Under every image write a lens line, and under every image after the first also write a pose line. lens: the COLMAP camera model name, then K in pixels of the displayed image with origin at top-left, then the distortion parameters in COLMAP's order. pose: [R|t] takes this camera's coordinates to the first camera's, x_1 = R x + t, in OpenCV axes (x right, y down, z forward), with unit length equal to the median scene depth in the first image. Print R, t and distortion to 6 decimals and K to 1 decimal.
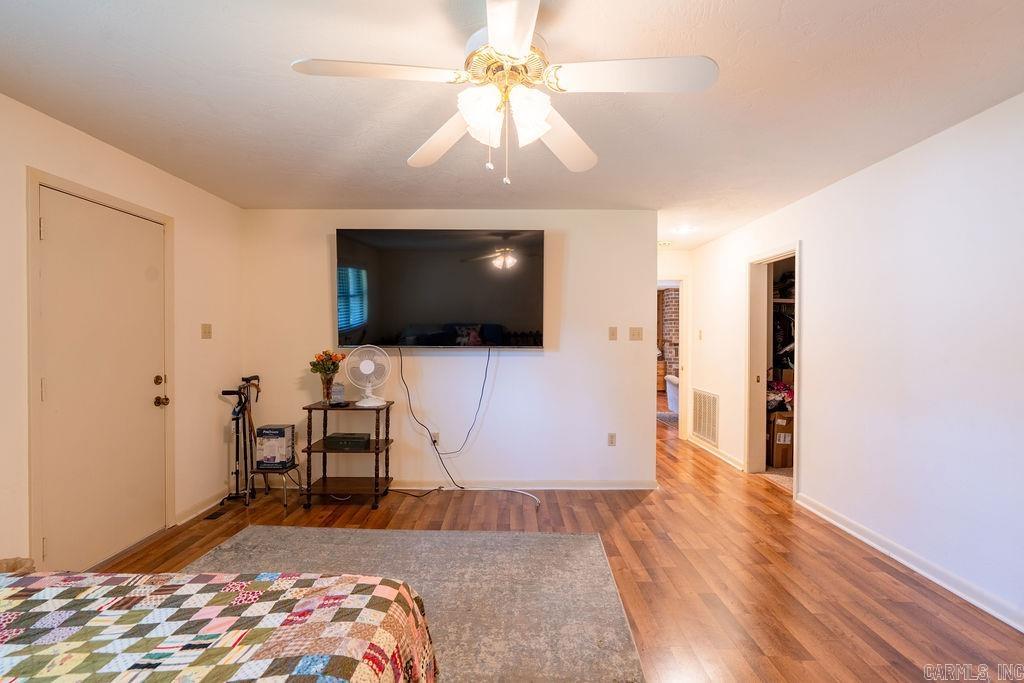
lens RADIAL K [[459.3, 0, 510.5], [0, 459.3, 340.0], [0, 0, 1]] dist [-0.005130, 0.000255]
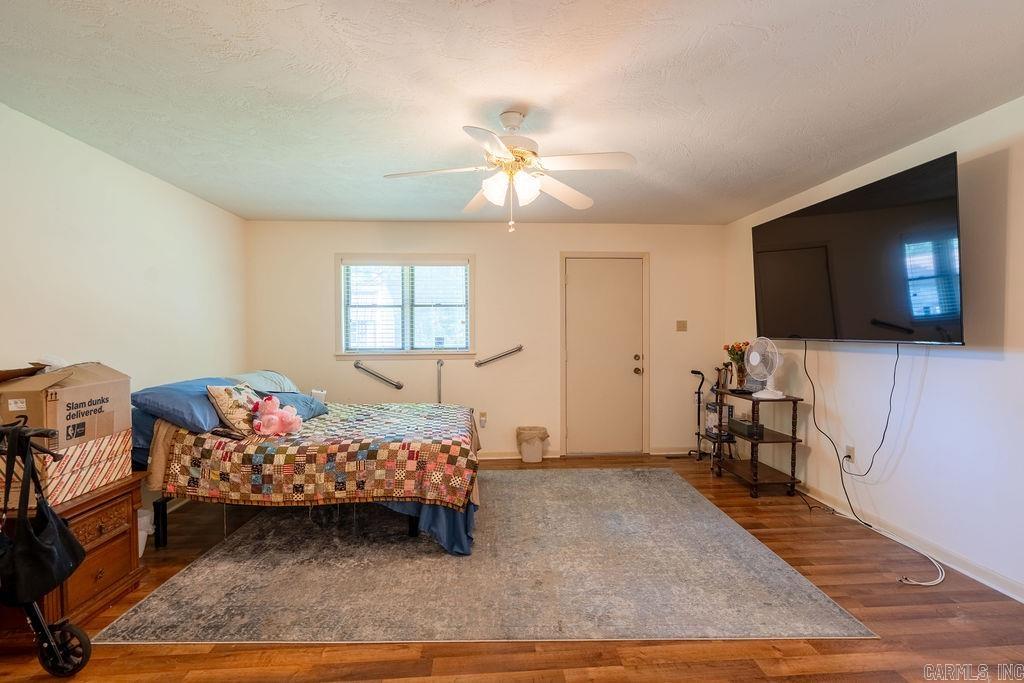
lens RADIAL K [[459.3, 0, 510.5], [0, 459.3, 340.0], [0, 0, 1]] dist [-0.005130, 0.000255]
pose [[0.065483, 0.015847, -0.997728, 0.755535], [-0.002398, 0.999873, 0.015724, 0.002768], [0.997851, 0.001363, 0.065512, 0.435602]]
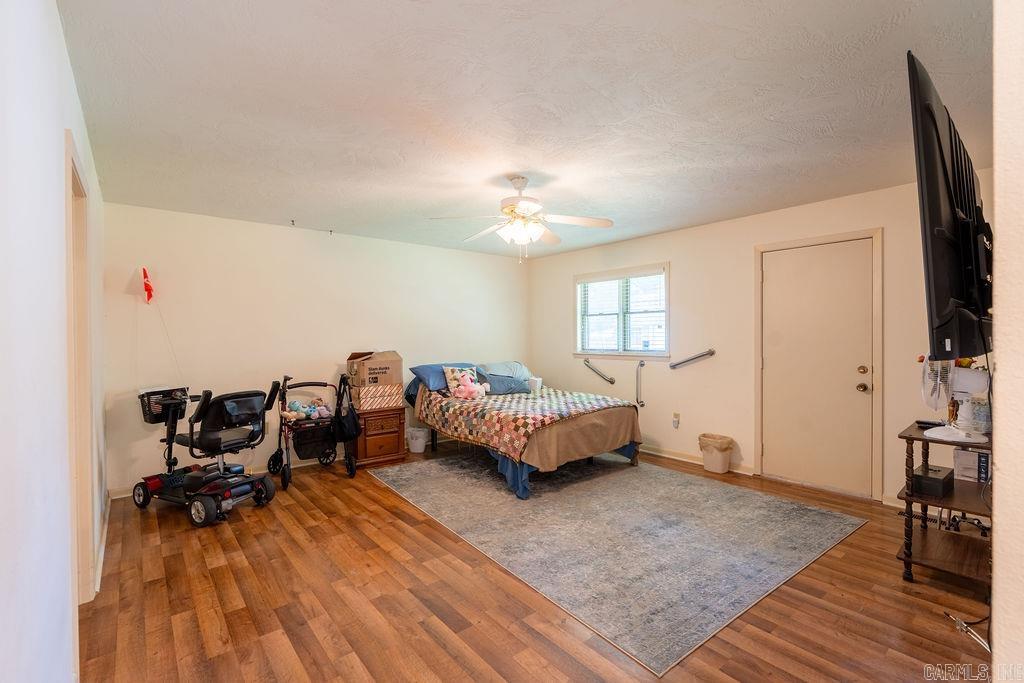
lens RADIAL K [[459.3, 0, 510.5], [0, 459.3, 340.0], [0, 0, 1]] dist [-0.005130, 0.000255]
pose [[-0.772174, 0.008210, -0.635359, 0.672850], [0.000279, 0.999921, 0.012582, -0.005197], [0.635412, 0.009538, -0.772115, 1.275532]]
